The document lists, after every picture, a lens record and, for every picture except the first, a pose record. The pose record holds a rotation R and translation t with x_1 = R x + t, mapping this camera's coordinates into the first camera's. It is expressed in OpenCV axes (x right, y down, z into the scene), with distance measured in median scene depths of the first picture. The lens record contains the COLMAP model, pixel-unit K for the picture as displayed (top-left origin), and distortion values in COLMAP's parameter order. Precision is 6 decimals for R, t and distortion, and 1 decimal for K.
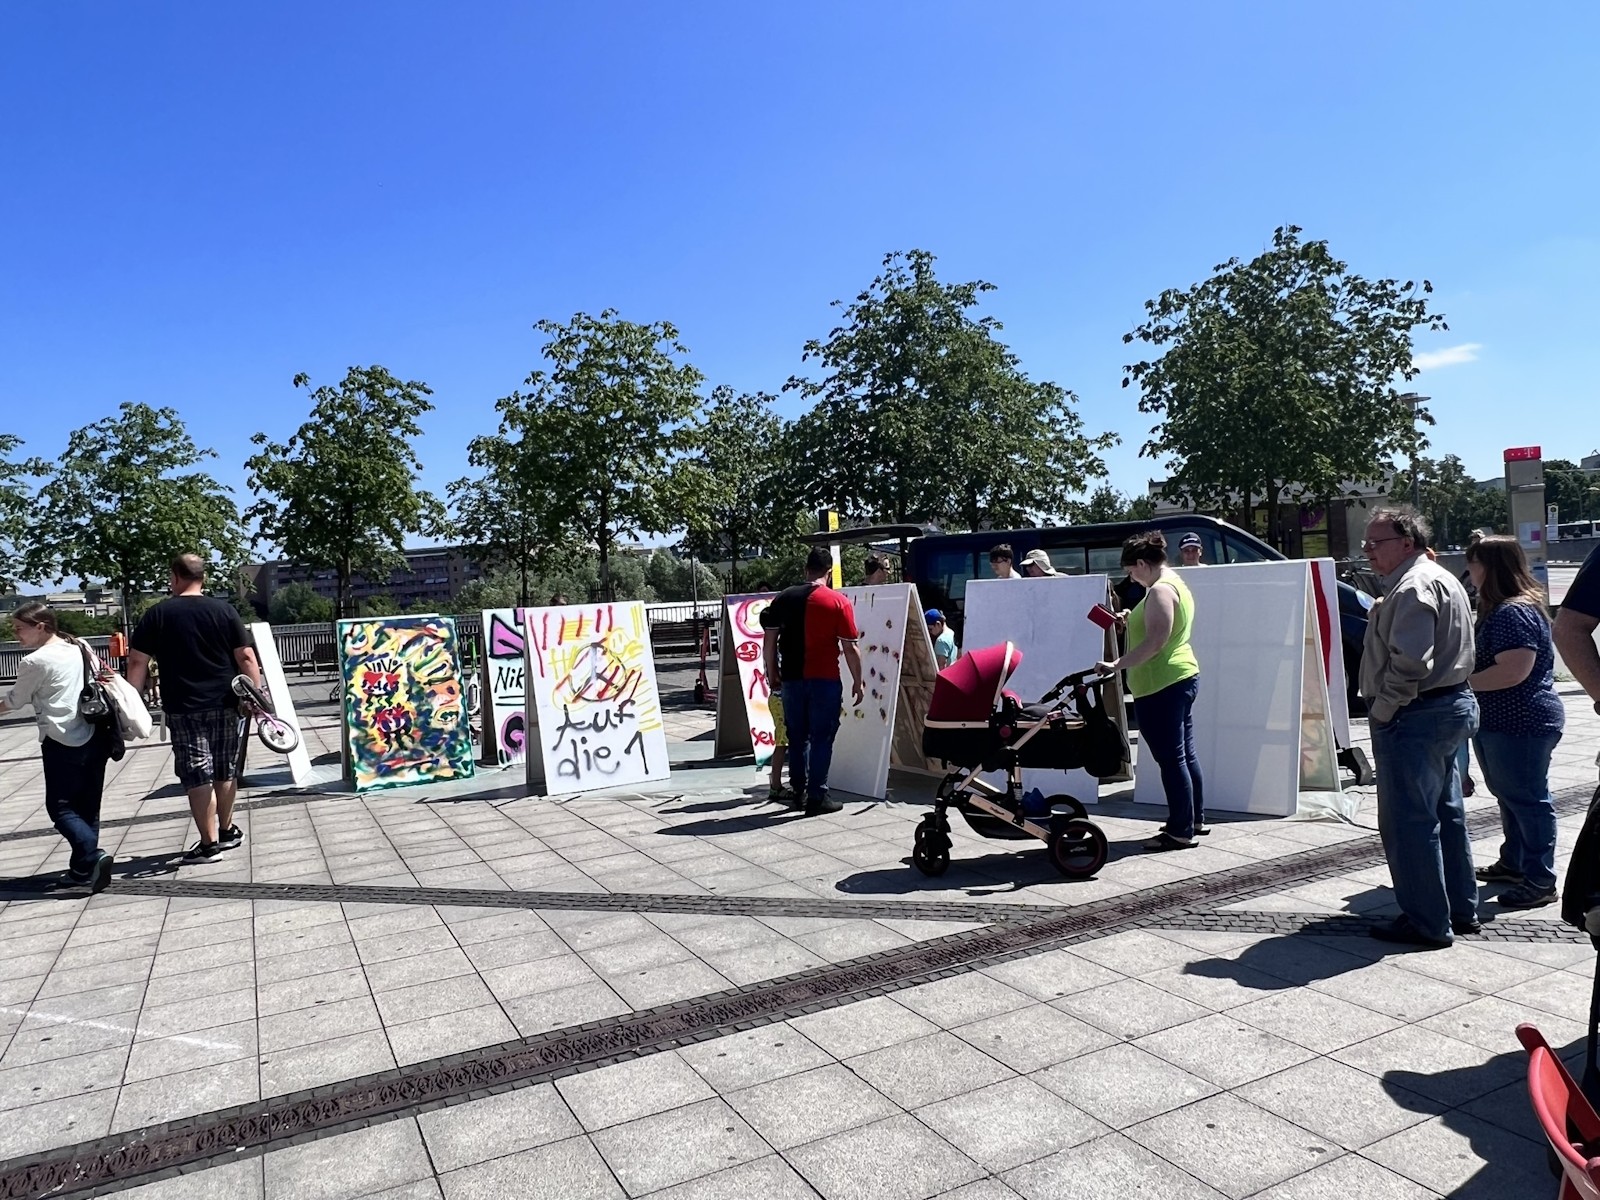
lens RADIAL K [[1111.9, 0, 800.0], [0, 1111.9, 600.0], [0, 0, 1]] dist [0.057194, 0.000053]
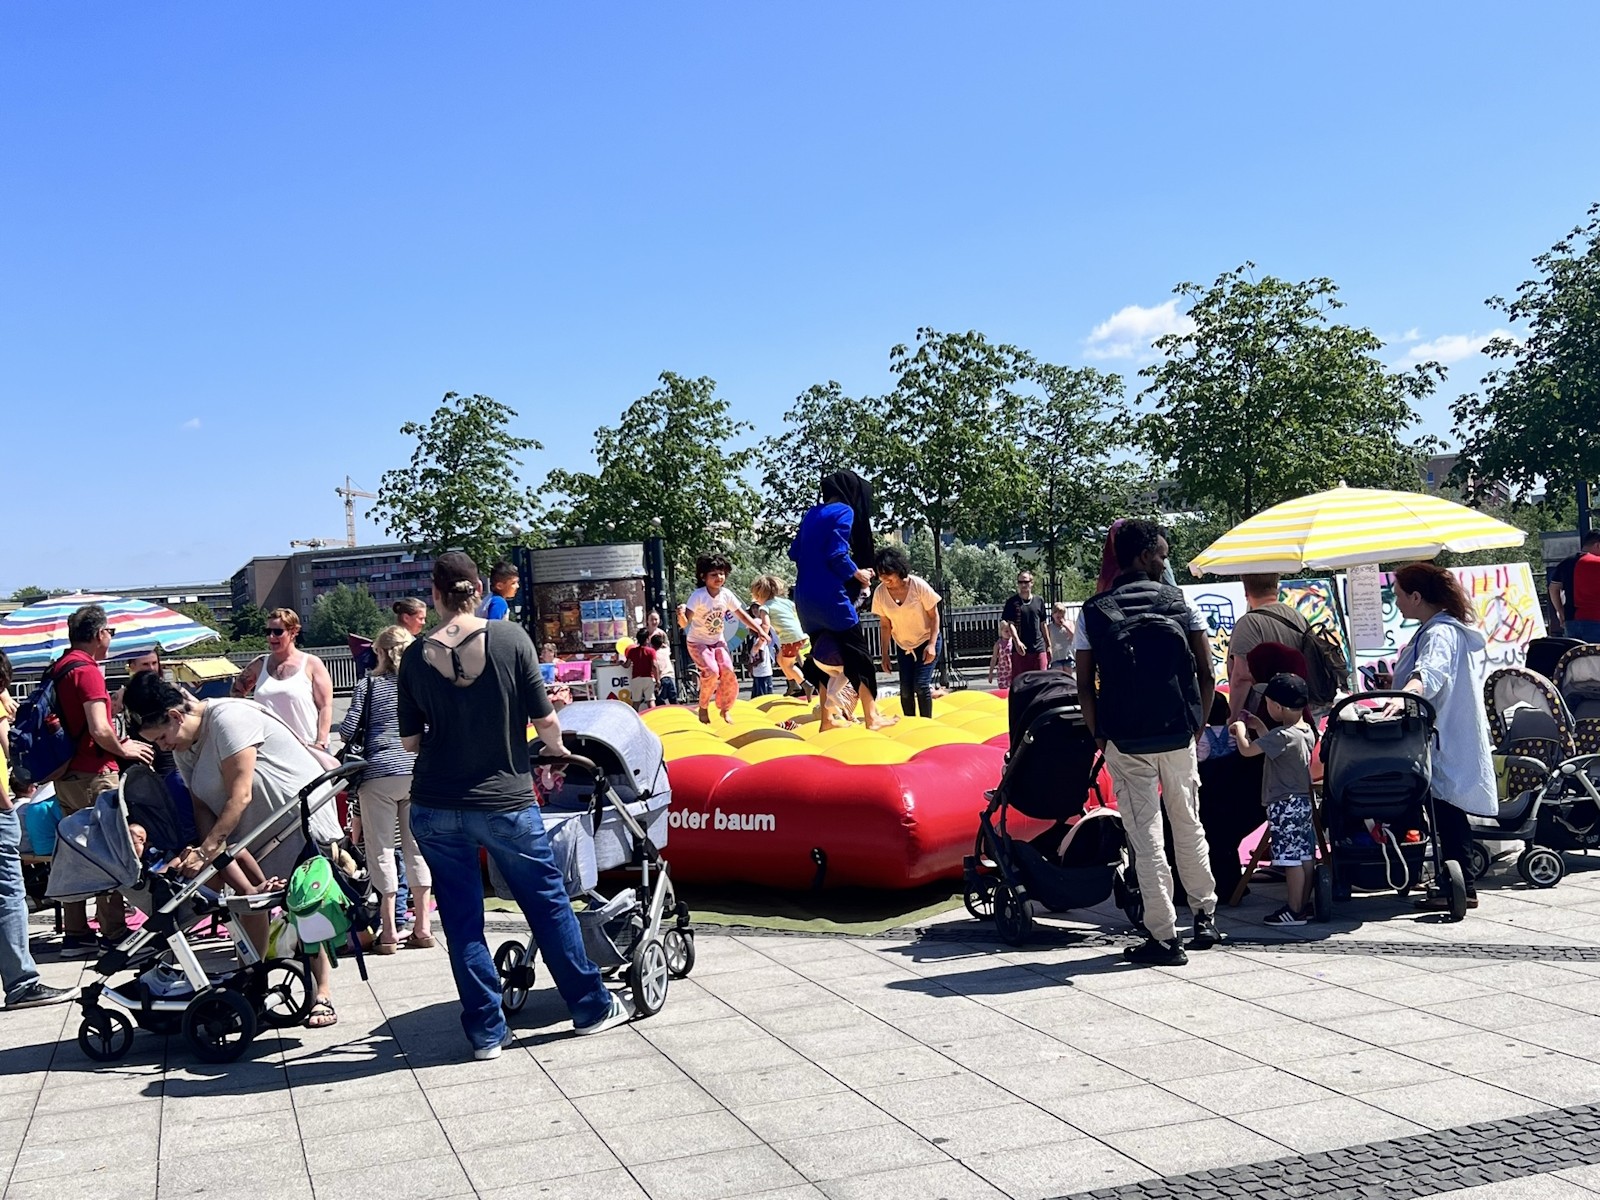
lens RADIAL K [[1860.5, 0, 811.4], [0, 1860.5, 536.8], [0, 0, 1]] dist [0.029040, 0.007874]
pose [[0.989441, -0.010127, -0.144583, -0.576182], [0.004297, 0.999167, -0.040577, 0.048513], [0.144873, 0.039527, 0.988660, -1.055579]]
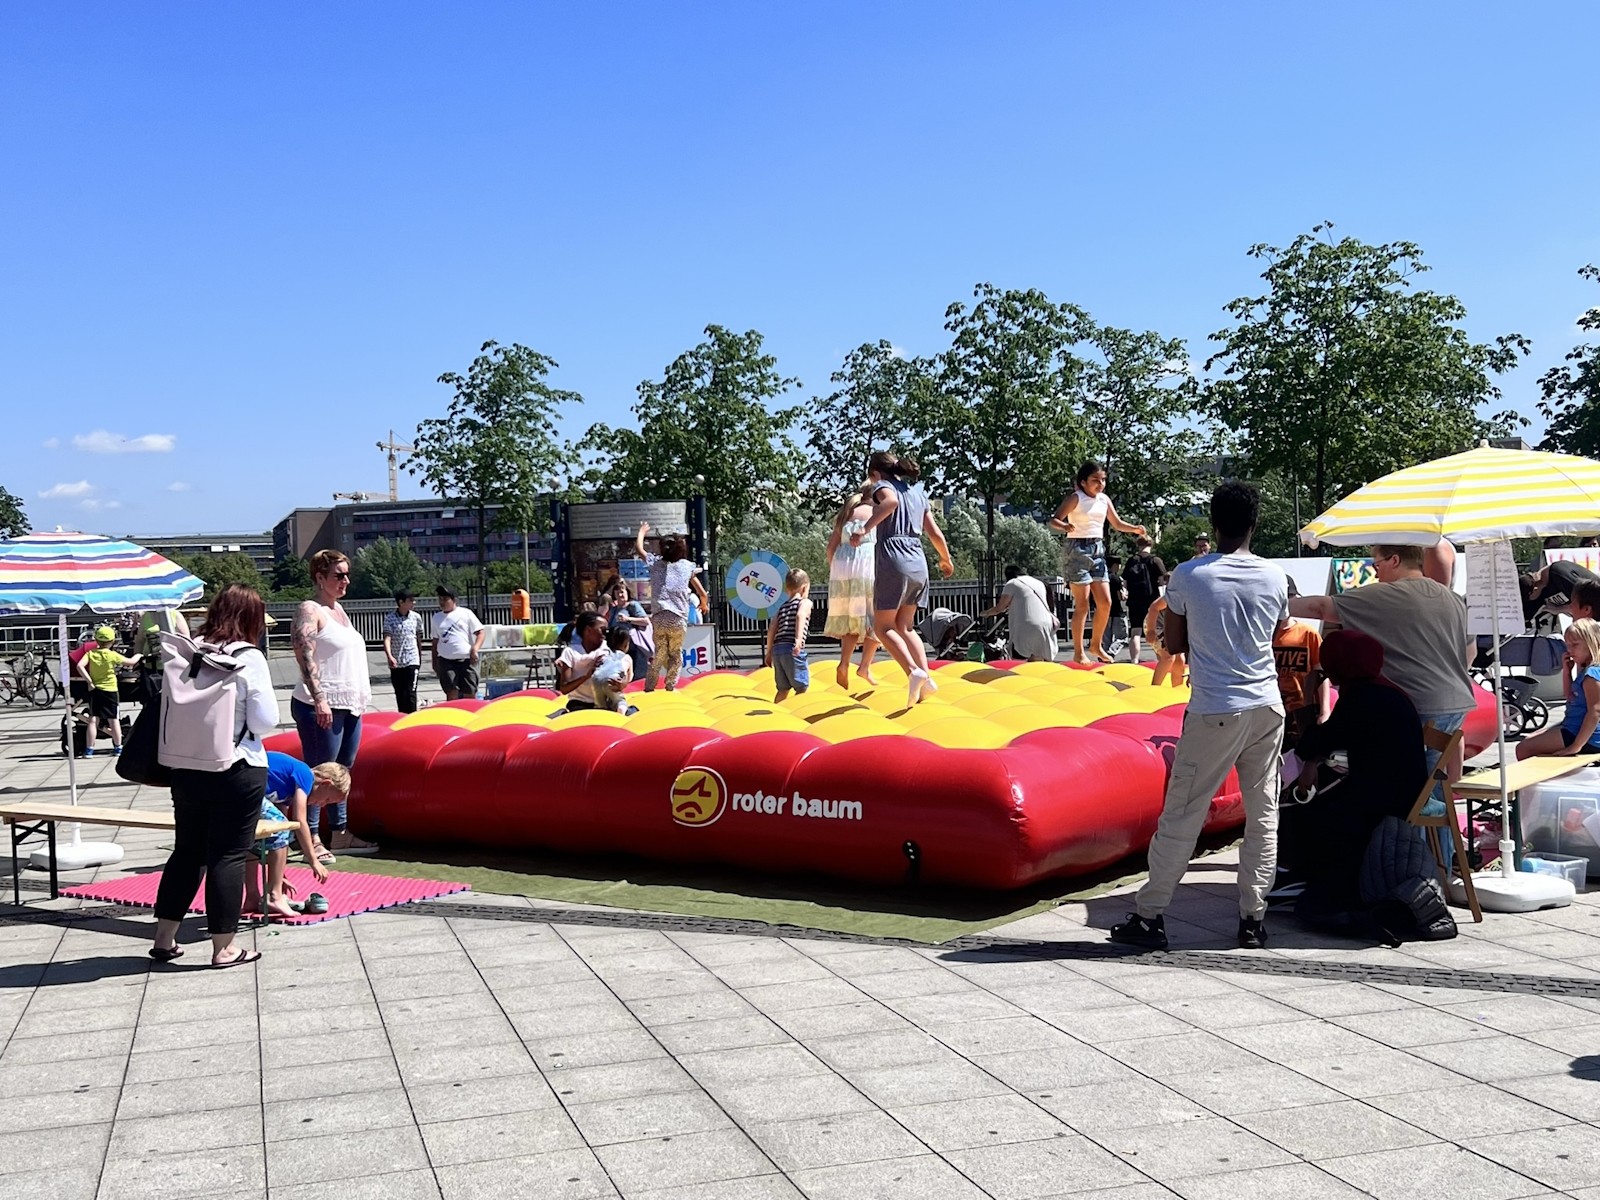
lens RADIAL K [[1856.9, 0, 800.0], [0, 1856.9, 600.0], [0, 0, 1]] dist [0.023980, 0.013664]
pose [[0.985075, 0.026204, -0.170118, -0.603171], [-0.024592, 0.999631, 0.011579, 0.051059], [0.170359, -0.007223, 0.985356, -0.956623]]
